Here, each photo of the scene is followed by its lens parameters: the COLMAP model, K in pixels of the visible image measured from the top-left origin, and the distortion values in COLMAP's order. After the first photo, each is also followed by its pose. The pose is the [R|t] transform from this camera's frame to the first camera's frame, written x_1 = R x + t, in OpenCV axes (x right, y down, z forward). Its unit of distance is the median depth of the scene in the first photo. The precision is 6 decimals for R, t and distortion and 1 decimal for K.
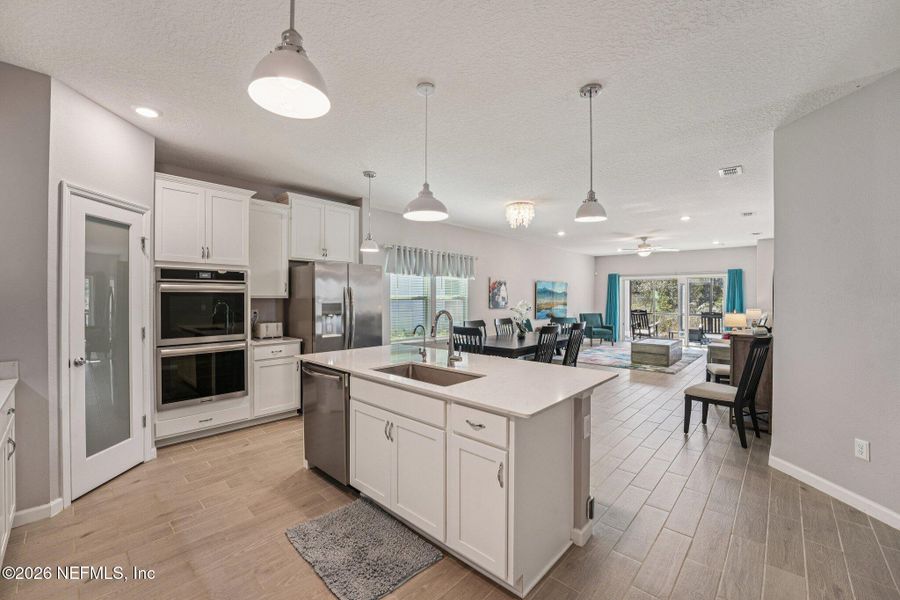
lens RADIAL K [[368.7, 0, 448.0], [0, 368.7, 299.7], [0, 0, 1]] dist [-0.013193, 0.000007]
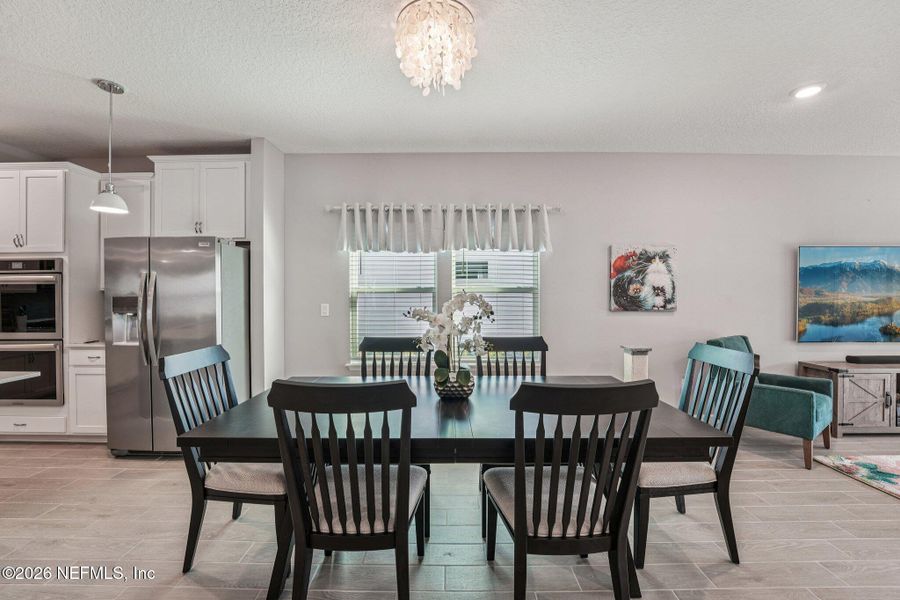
lens RADIAL K [[368.7, 0, 449.9], [0, 368.7, 296.4], [0, 0, 1]] dist [-0.013193, 0.000007]
pose [[0.675718, 0.001157, -0.737160, 0.426305], [-0.000029, 0.999999, 0.001543, 0.005259], [0.737161, -0.001022, 0.675717, 0.694905]]
